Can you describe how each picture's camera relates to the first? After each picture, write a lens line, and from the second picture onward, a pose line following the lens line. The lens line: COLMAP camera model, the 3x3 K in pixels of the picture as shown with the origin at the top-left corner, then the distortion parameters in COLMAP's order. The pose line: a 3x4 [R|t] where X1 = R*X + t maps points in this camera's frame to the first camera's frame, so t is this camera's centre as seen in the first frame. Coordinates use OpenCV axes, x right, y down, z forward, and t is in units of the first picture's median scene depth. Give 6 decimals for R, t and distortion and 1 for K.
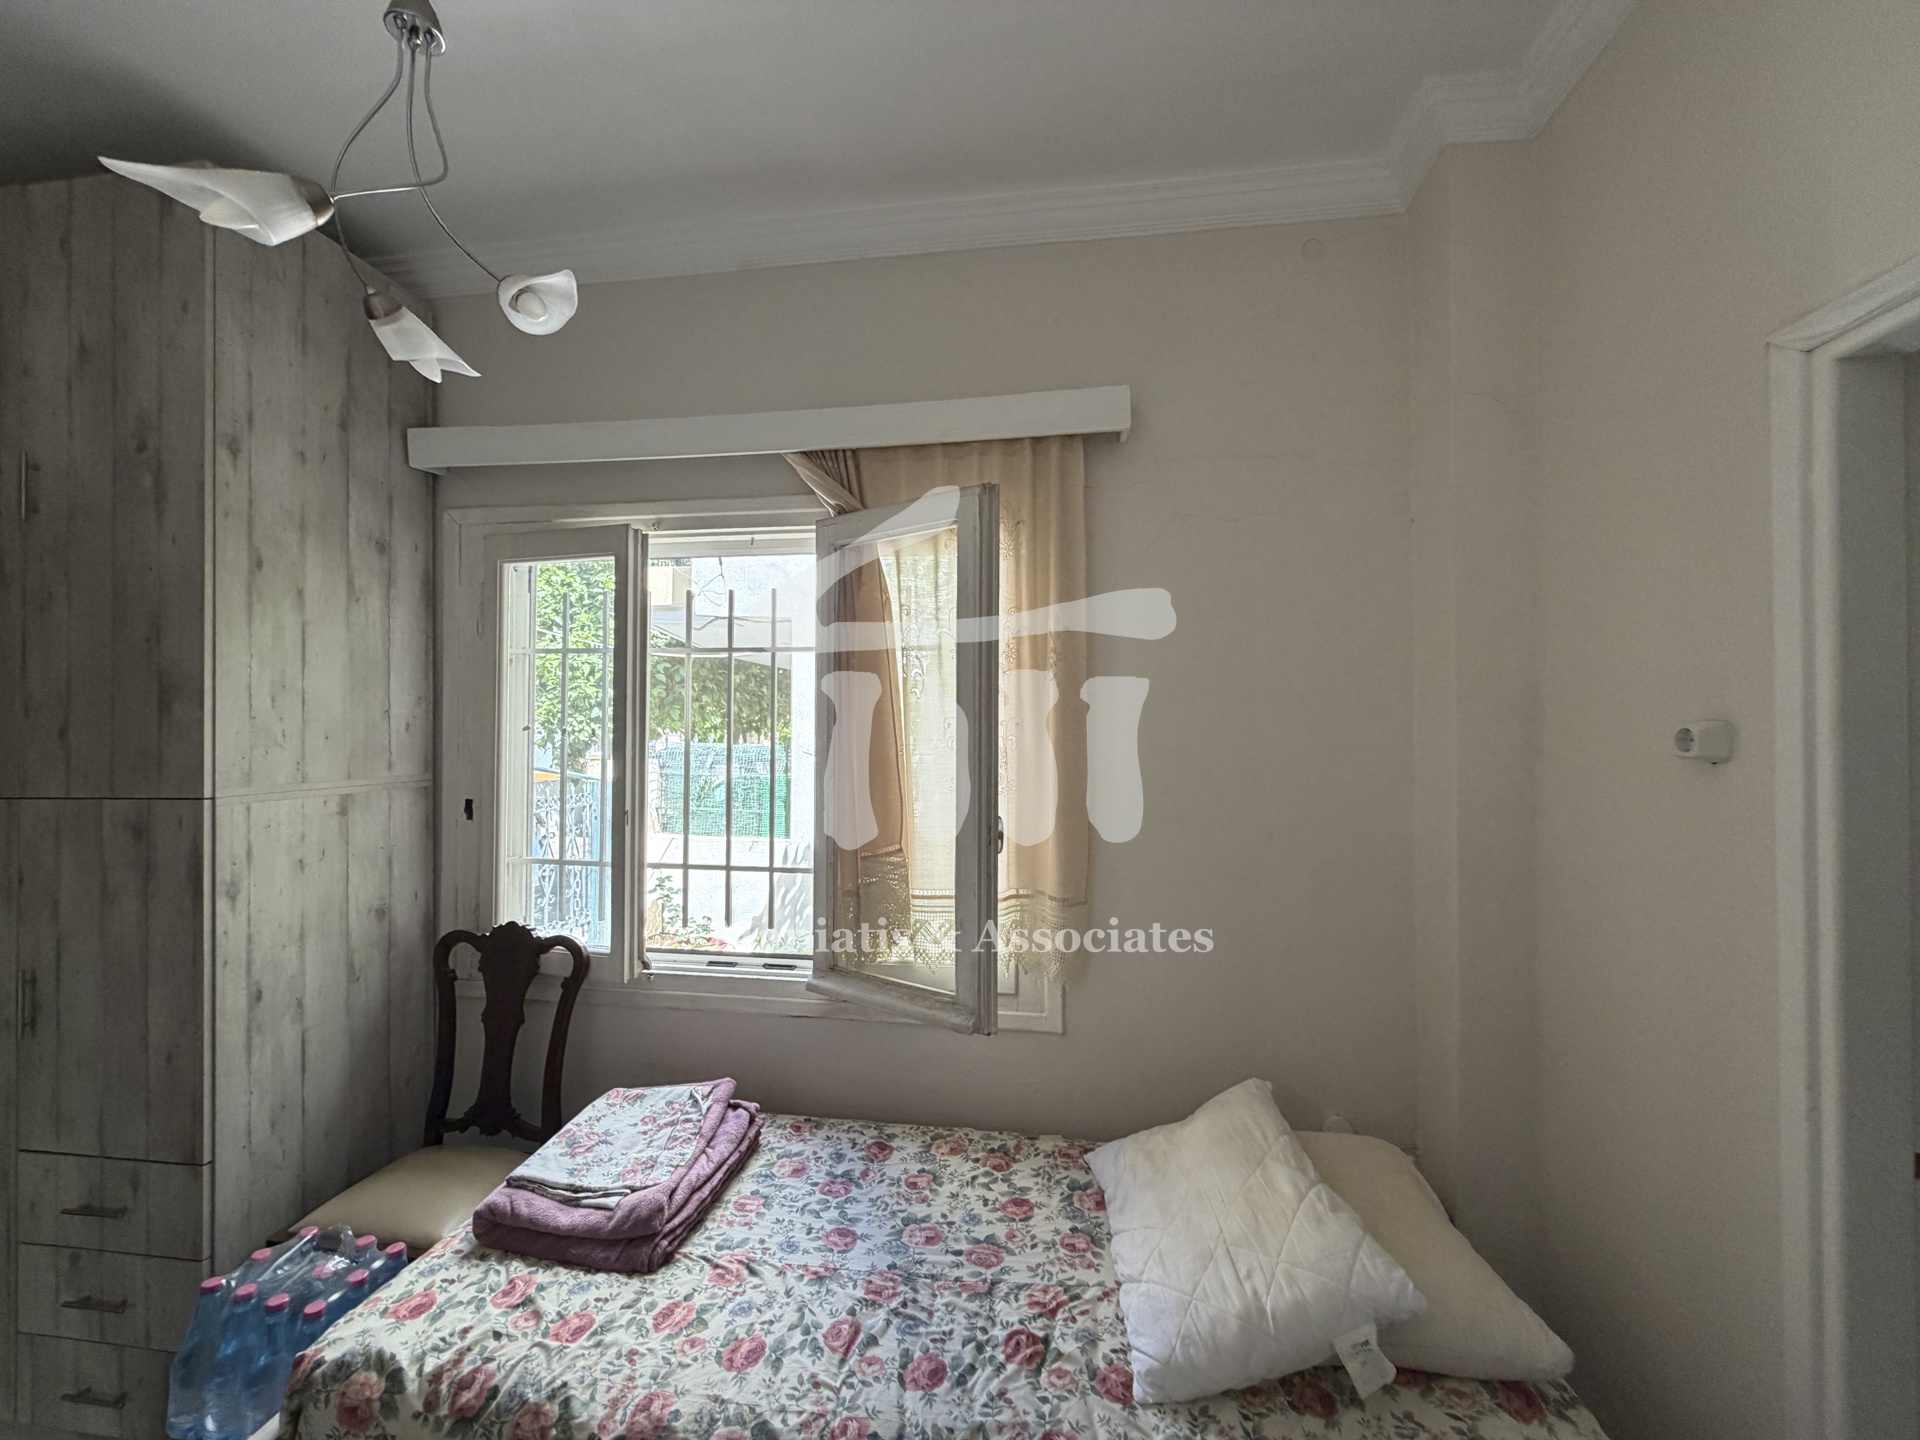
lens RADIAL K [[764.1, 0, 953.0], [0, 764.1, 719.6], [0, 0, 1]] dist [-0.001032, 0.000133]
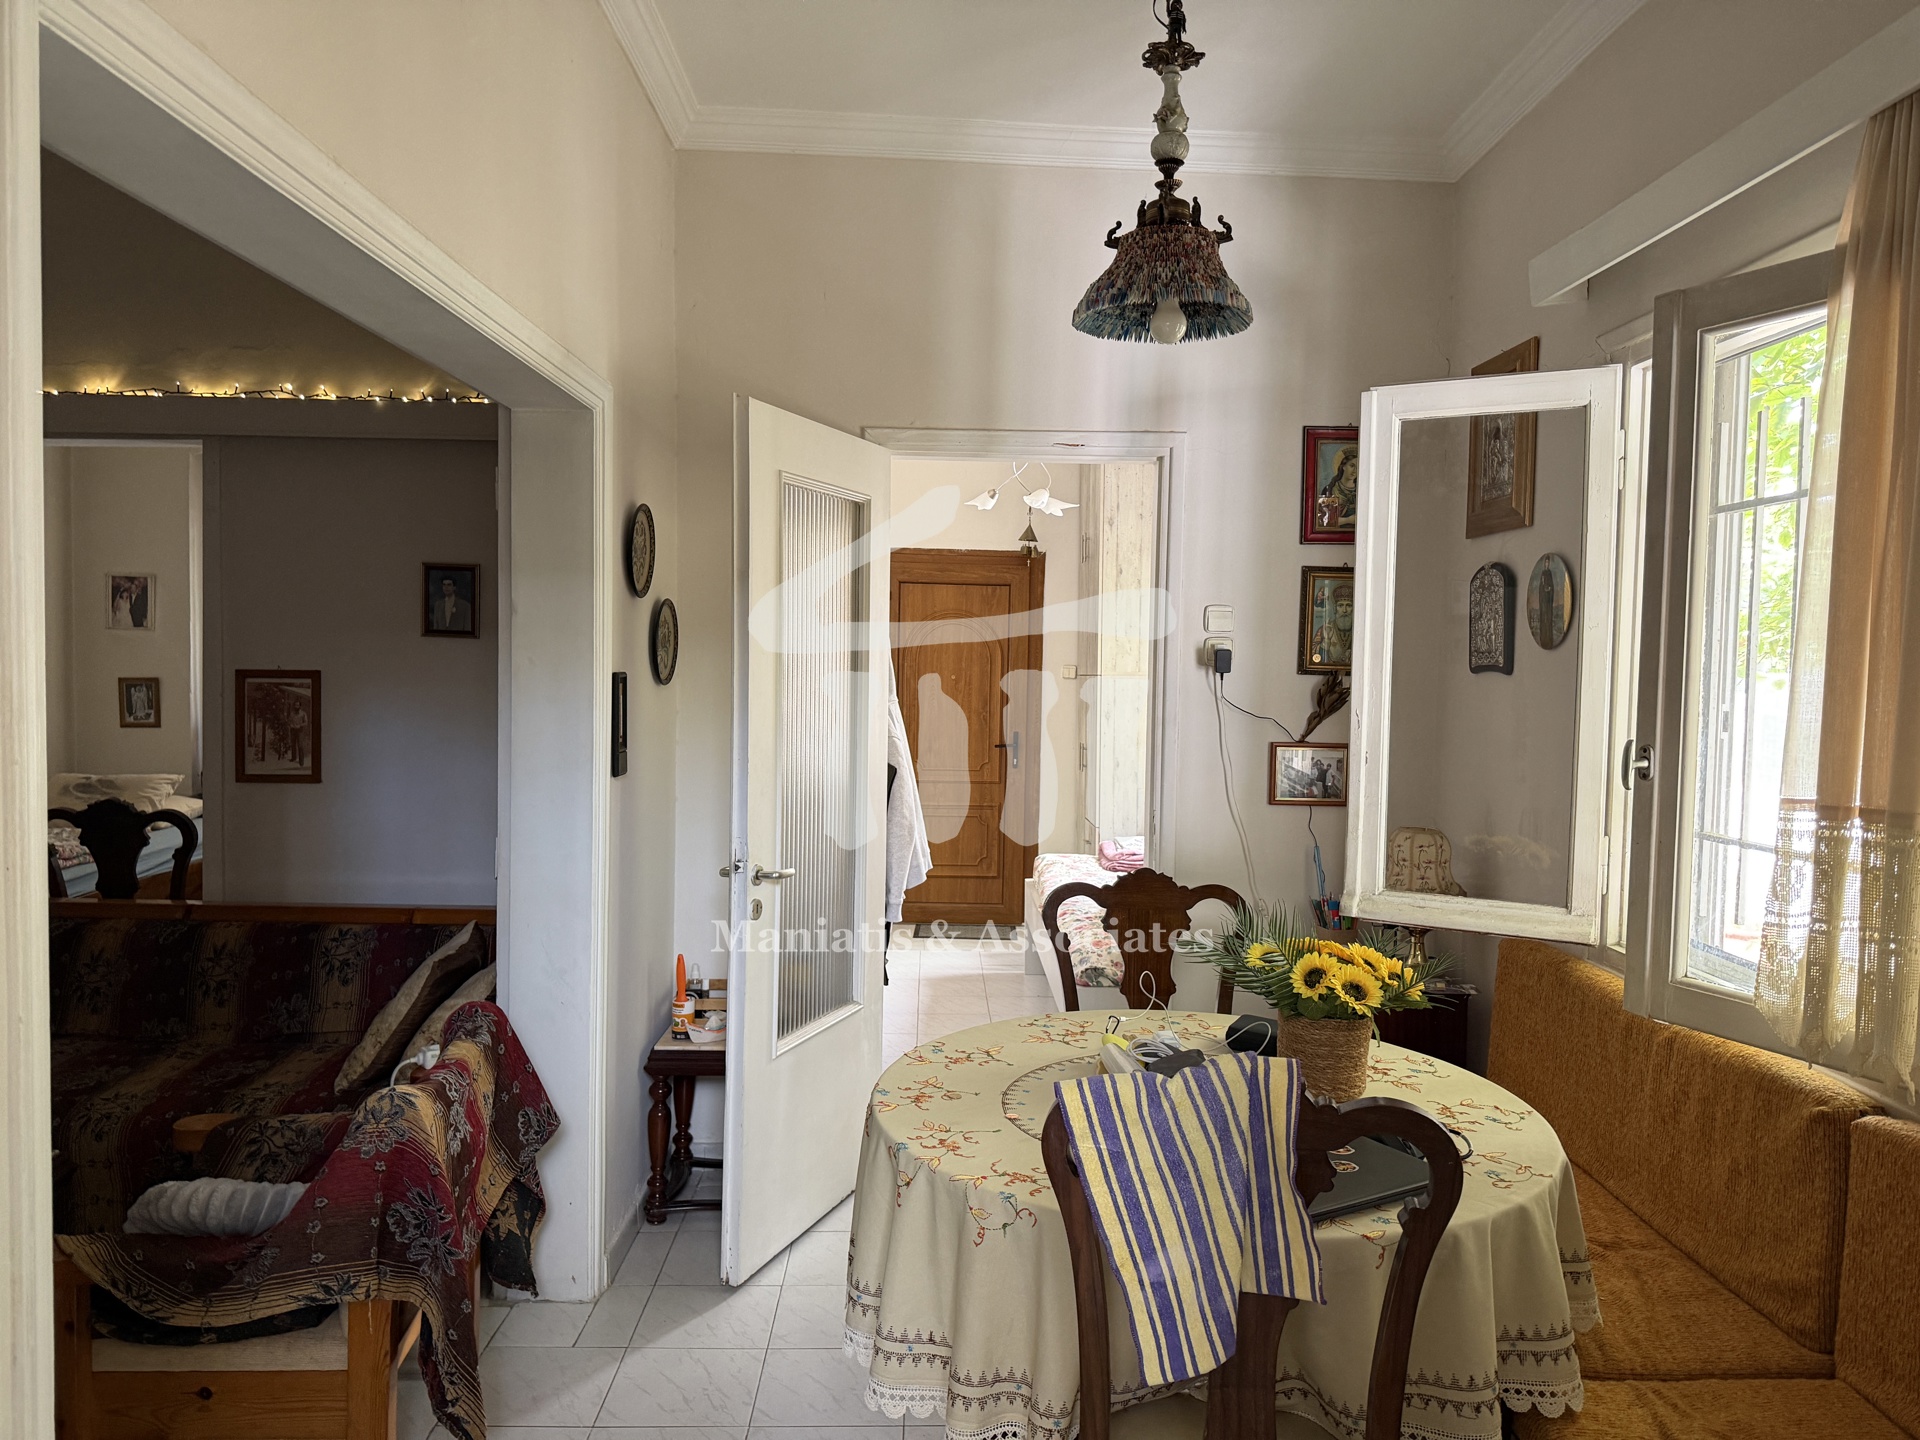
lens RADIAL K [[1370.8, 0, 960.0], [0, 1370.8, 720.0], [0, 0, 1]] dist [0.069344, -0.087273]
pose [[0.136187, 0.053271, -0.989250, 2.495106], [0.001019, 0.998545, 0.053912, 0.009495], [0.990683, -0.008350, 0.135935, -0.012569]]
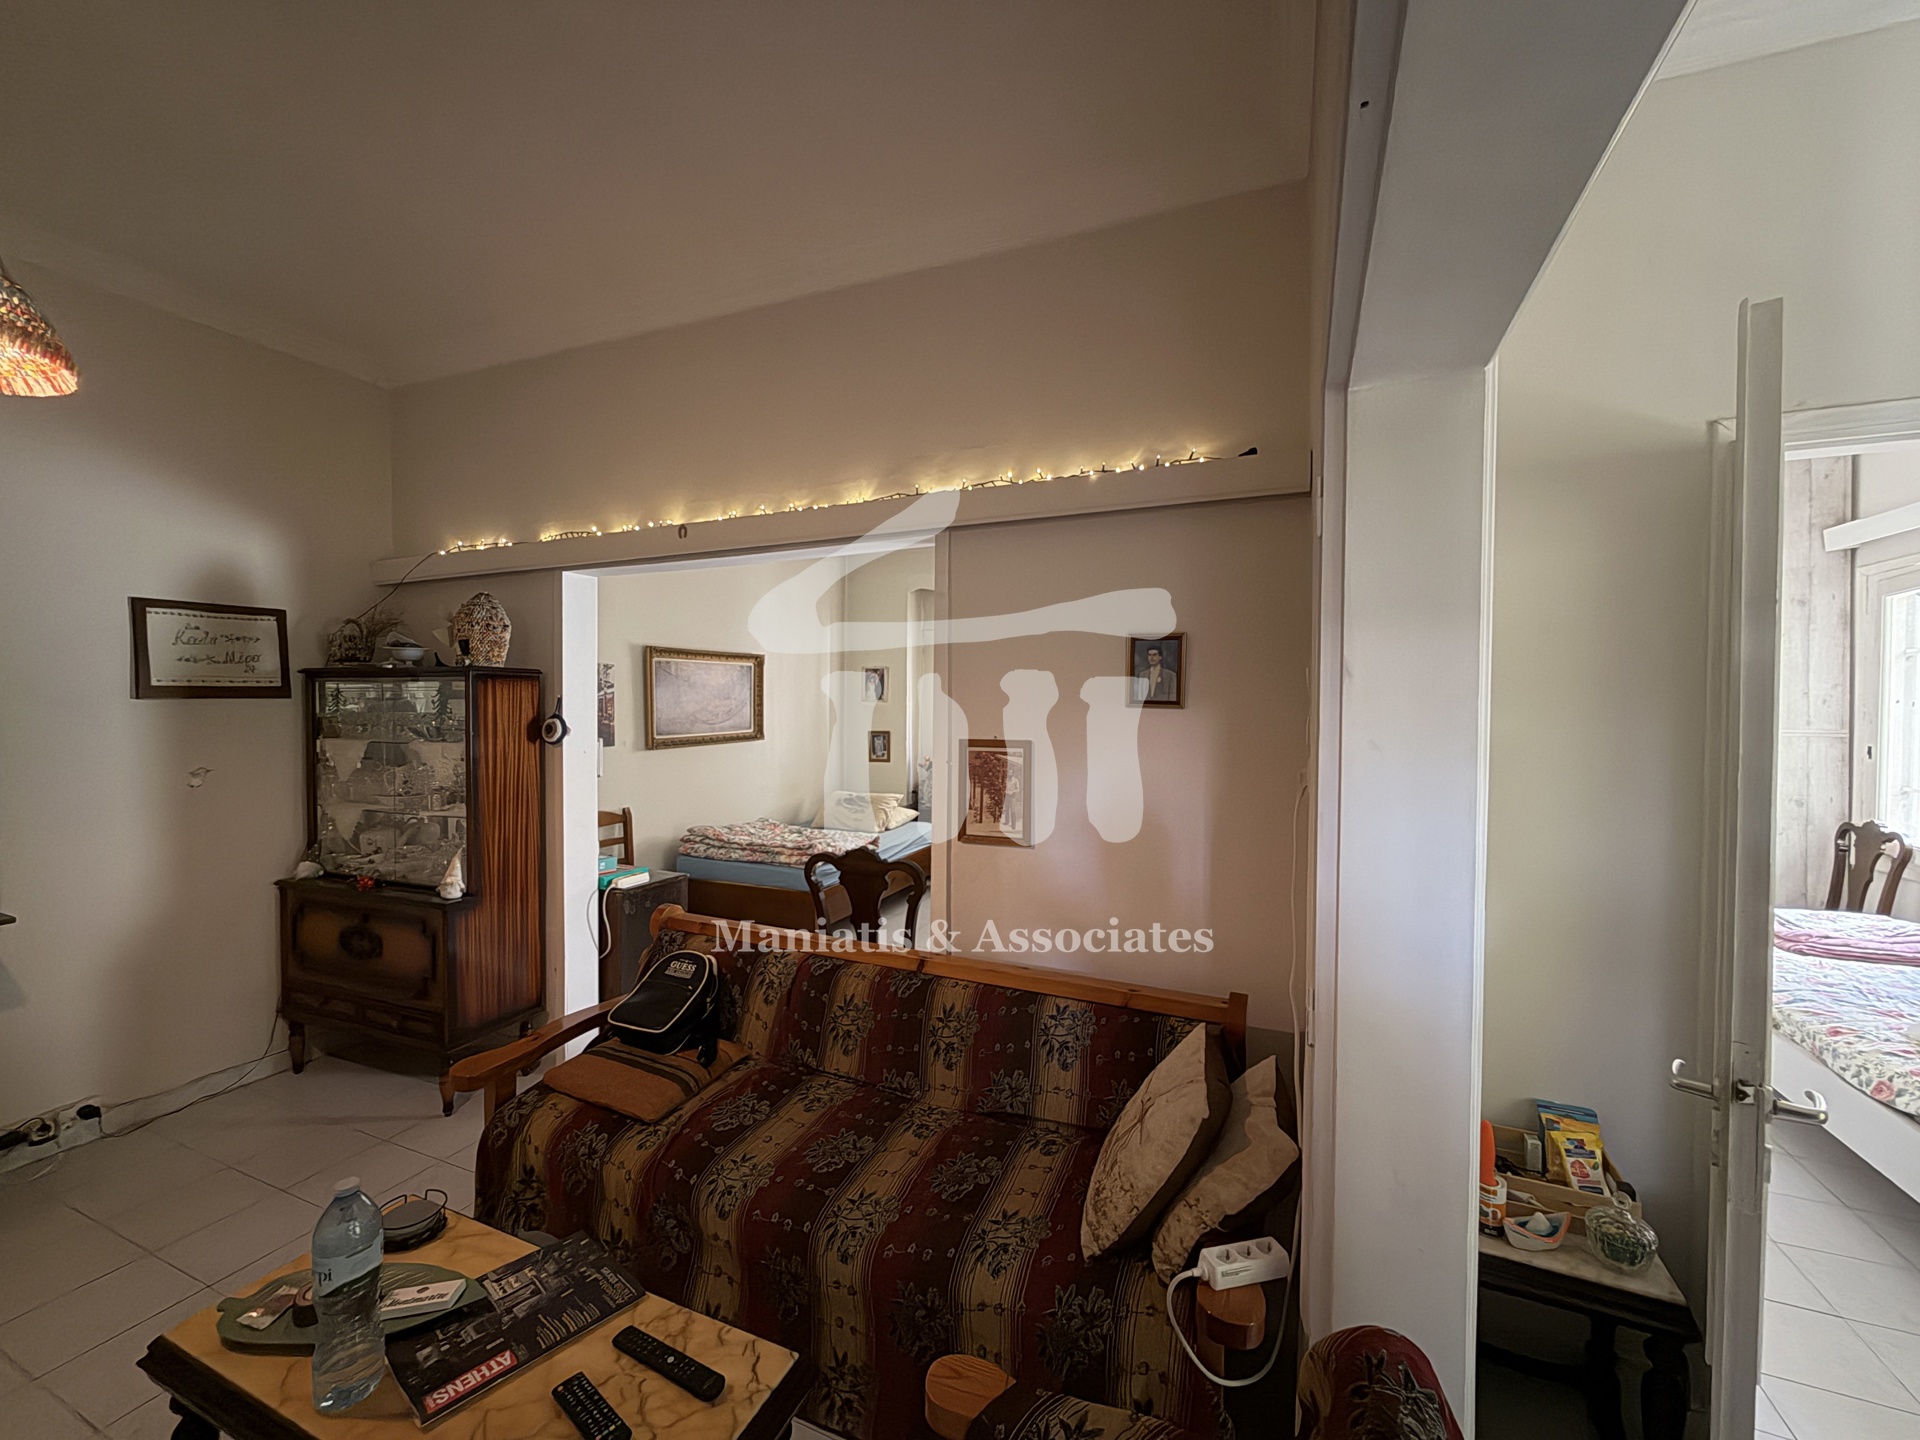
lens RADIAL K [[764.1, 0, 953.0], [0, 764.1, 719.6], [0, 0, 1]] dist [-0.001032, 0.000133]
pose [[-0.292277, 0.020785, -0.956108, 1.577309], [0.013897, 0.999751, 0.017485, -0.007847], [0.956233, -0.008177, -0.292493, -0.409637]]
